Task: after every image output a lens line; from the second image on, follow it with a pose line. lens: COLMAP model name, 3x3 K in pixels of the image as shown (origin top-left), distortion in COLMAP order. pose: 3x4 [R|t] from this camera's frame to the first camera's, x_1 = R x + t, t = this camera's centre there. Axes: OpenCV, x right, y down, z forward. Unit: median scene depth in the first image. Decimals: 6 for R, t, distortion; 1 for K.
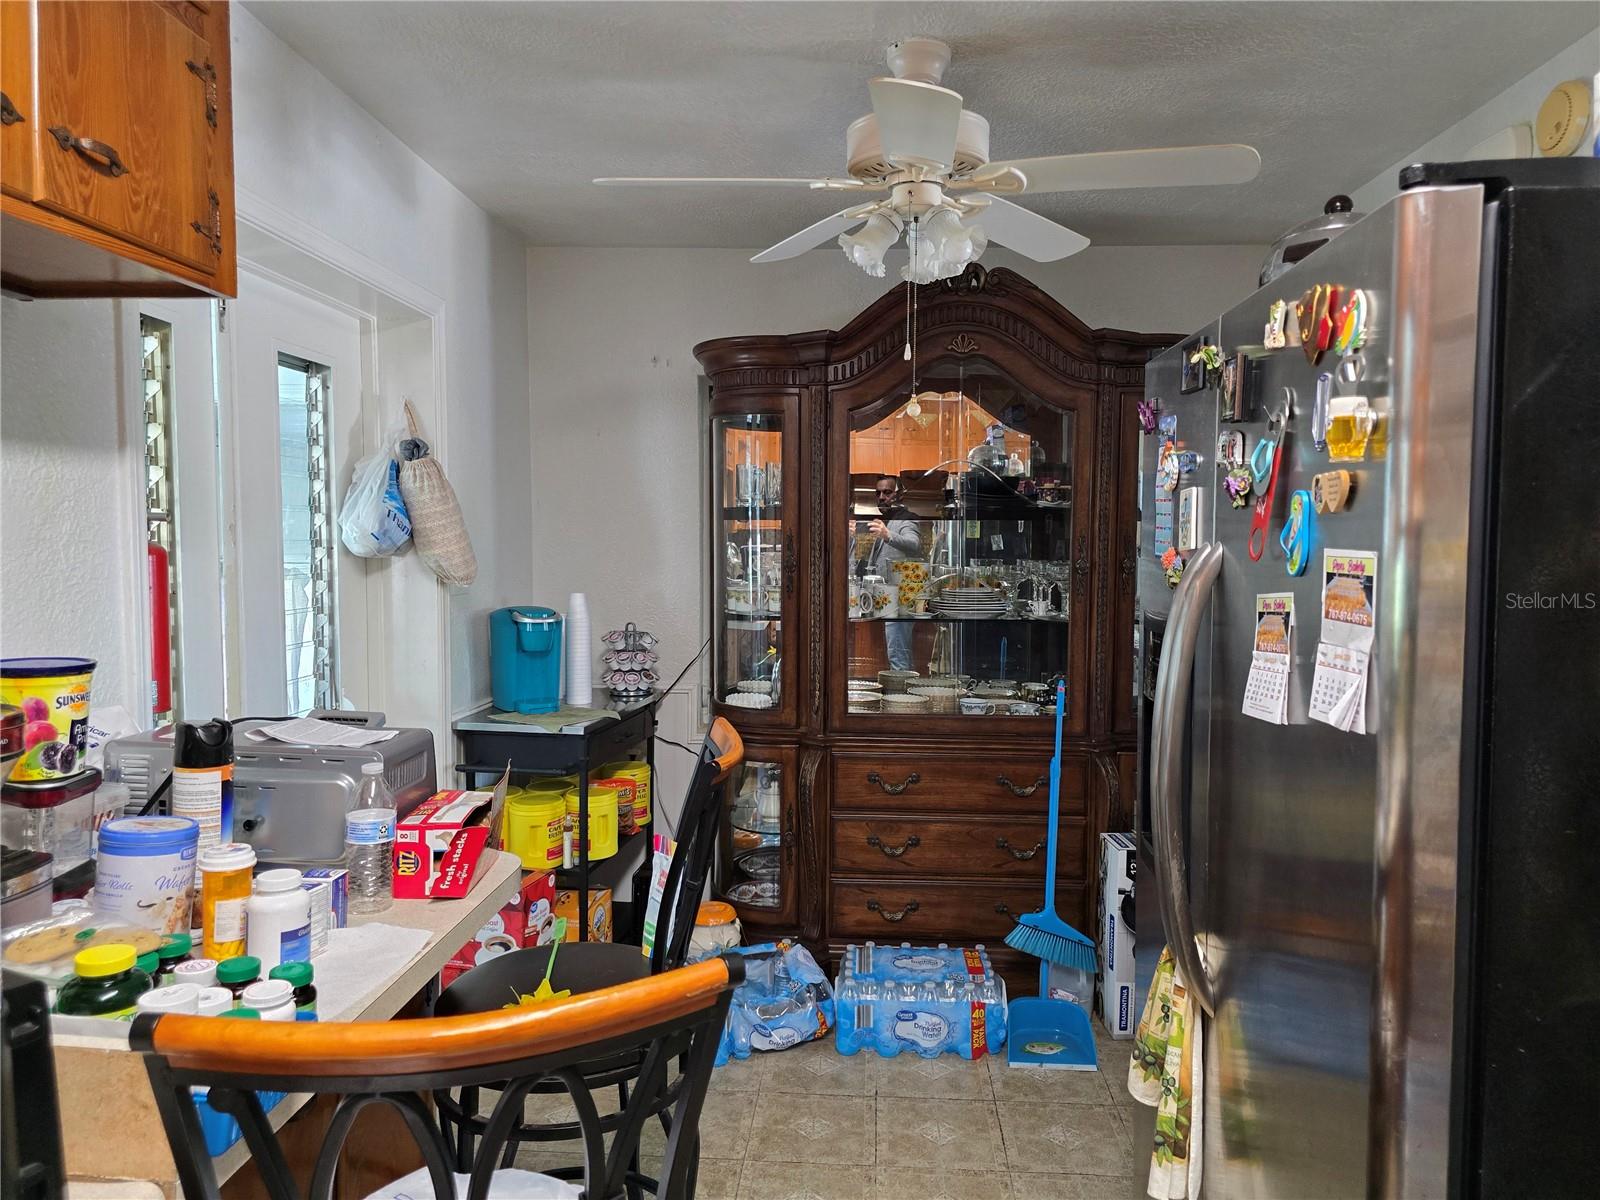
lens RADIAL K [[1084.0, 0, 808.2], [0, 1084.0, 595.3], [0, 0, 1]] dist [0.034326, -0.024196]
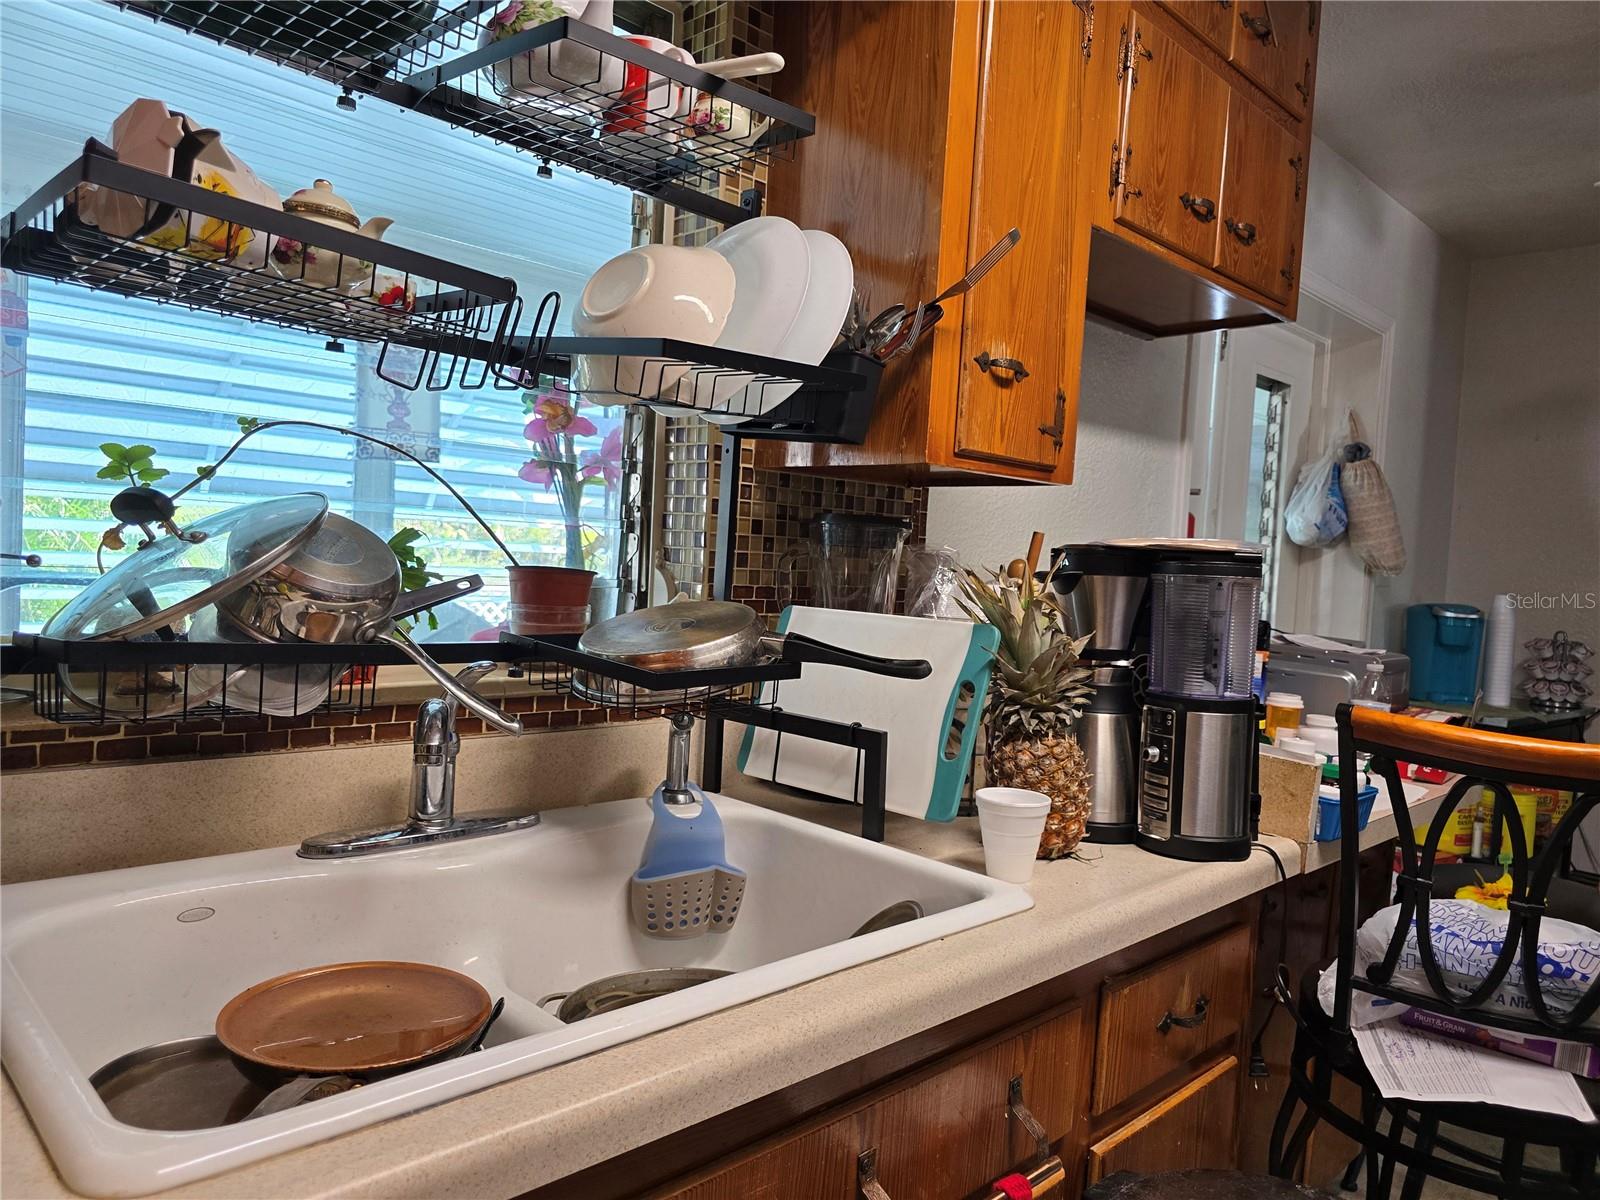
lens RADIAL K [[1084.0, 0, 806.7], [0, 1084.0, 610.8], [0, 0, 1]] dist [0.034326, -0.024196]
pose [[0.745014, 0.062058, -0.664156, -0.021719], [-0.080675, 0.996737, 0.002636, 0.074196], [0.662153, 0.051617, 0.747589, -0.224871]]
